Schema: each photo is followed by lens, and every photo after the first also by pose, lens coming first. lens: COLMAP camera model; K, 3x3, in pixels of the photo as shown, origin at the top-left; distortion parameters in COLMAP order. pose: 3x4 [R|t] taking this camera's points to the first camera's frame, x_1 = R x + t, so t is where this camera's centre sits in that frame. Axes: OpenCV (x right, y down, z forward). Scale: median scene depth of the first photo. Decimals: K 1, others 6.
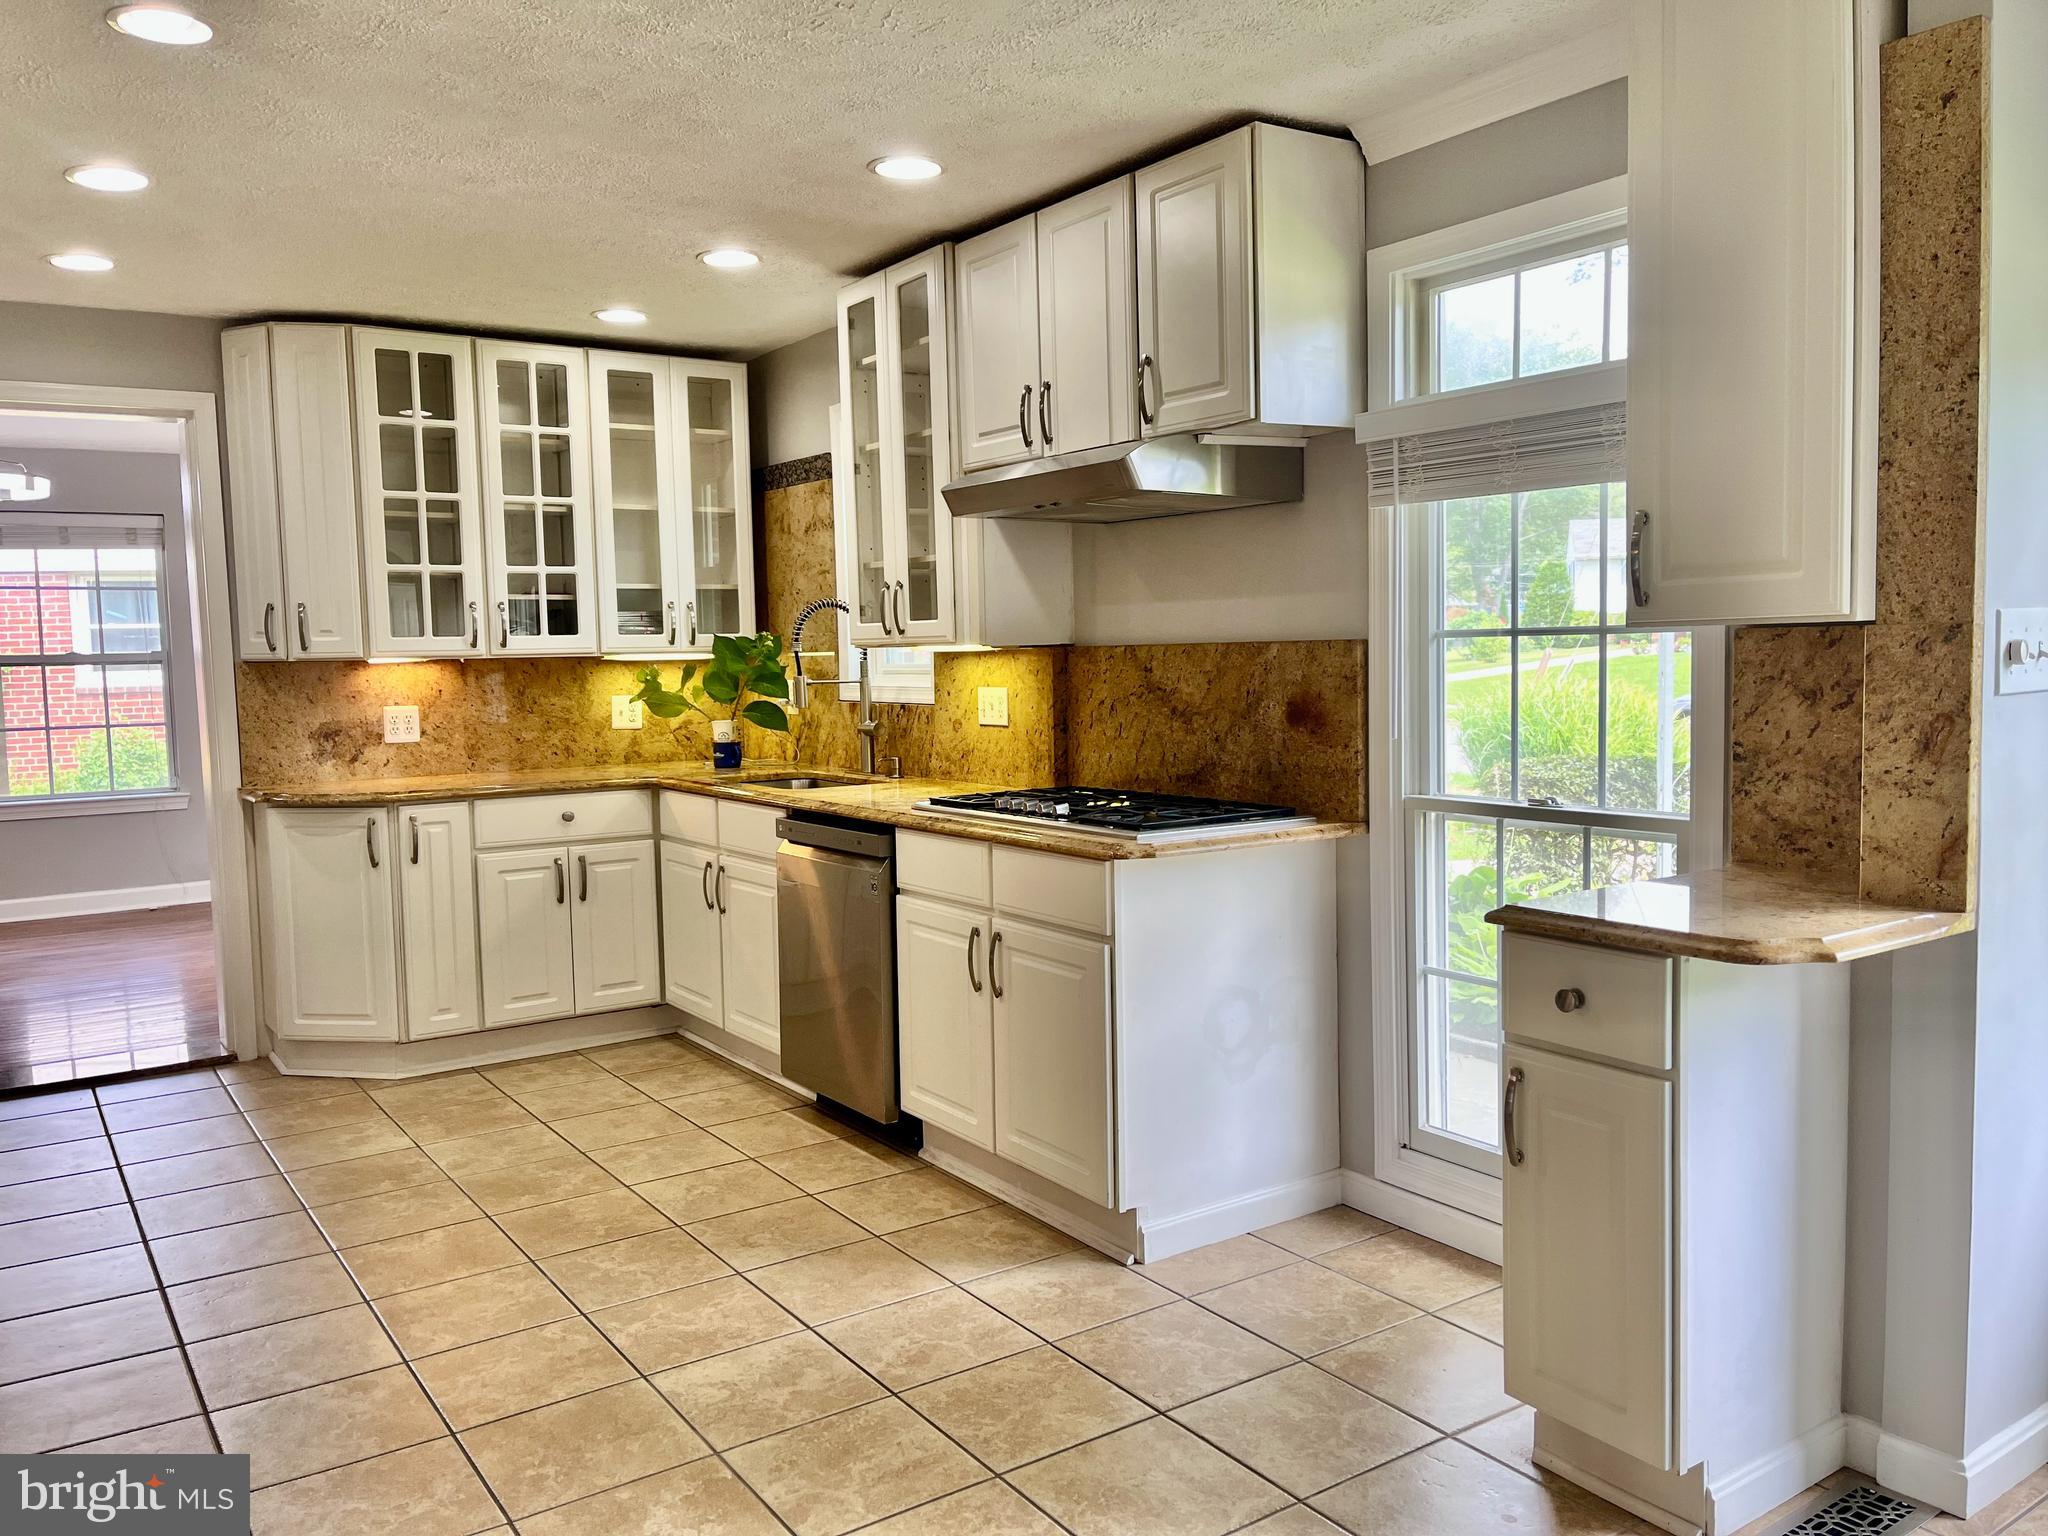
lens RADIAL K [[1559.7, 0, 1026.7], [0, 1559.7, 767.7], [0, 0, 1]] dist [0.005082, -0.018701]
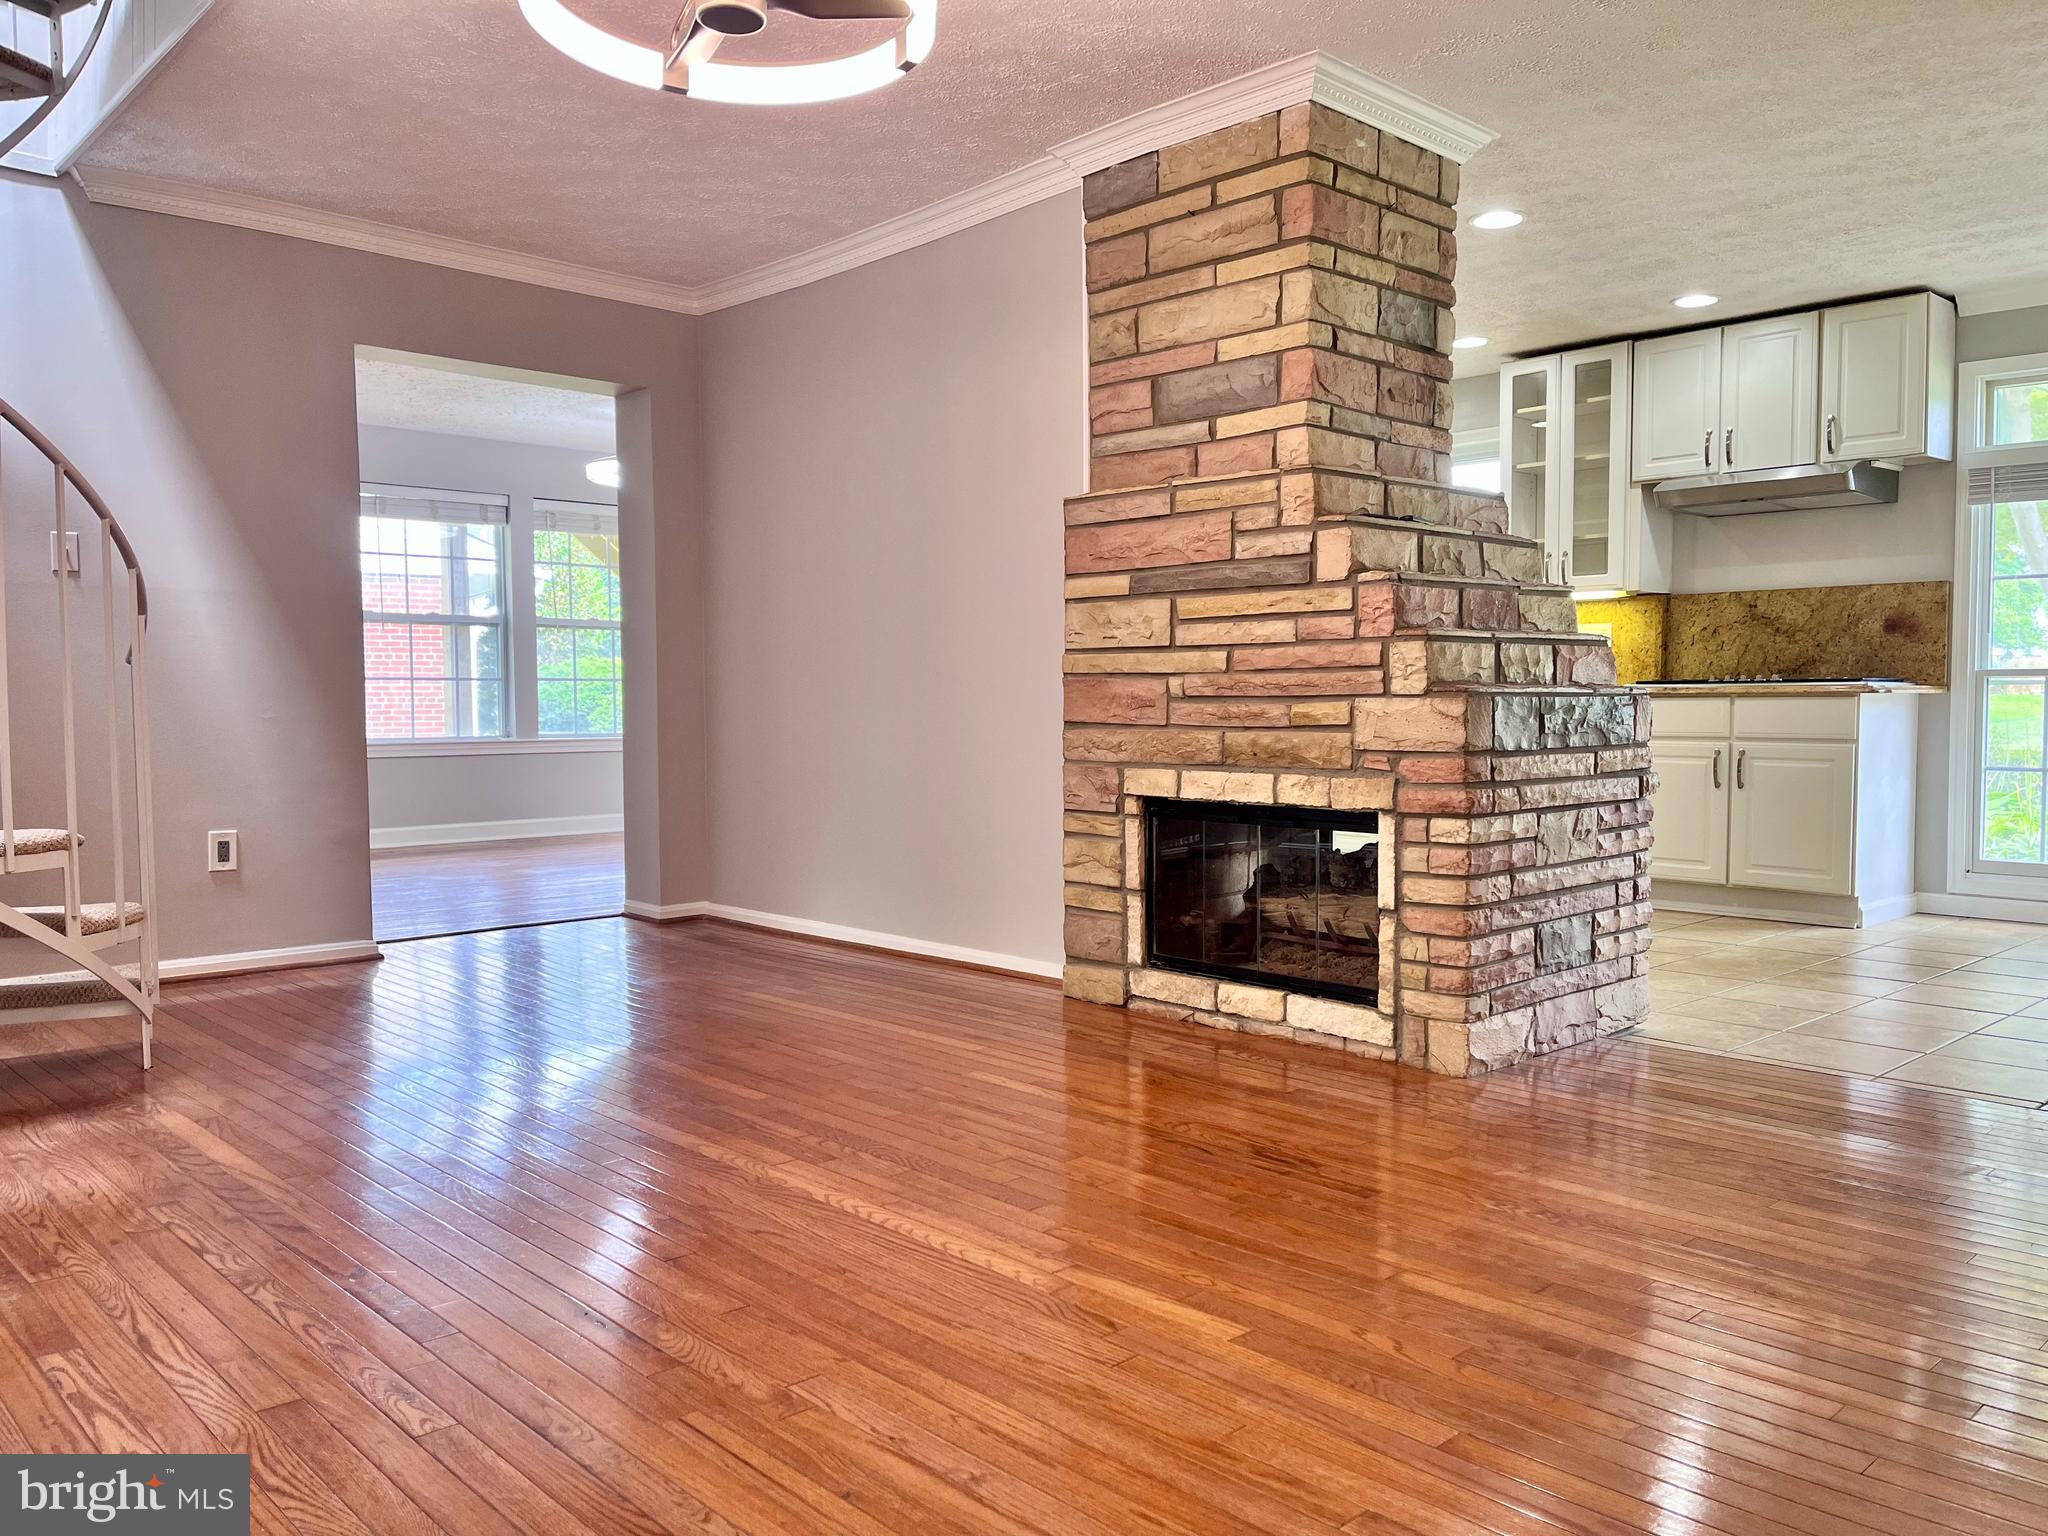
lens RADIAL K [[1559.7, 0, 1018.8], [0, 1559.7, 768.7], [0, 0, 1]] dist [0.005082, -0.018701]
pose [[0.987117, 0.008610, 0.159767, -1.025303], [-0.003511, 0.999476, -0.032170, 0.176969], [-0.159960, 0.031195, 0.986630, -0.522896]]
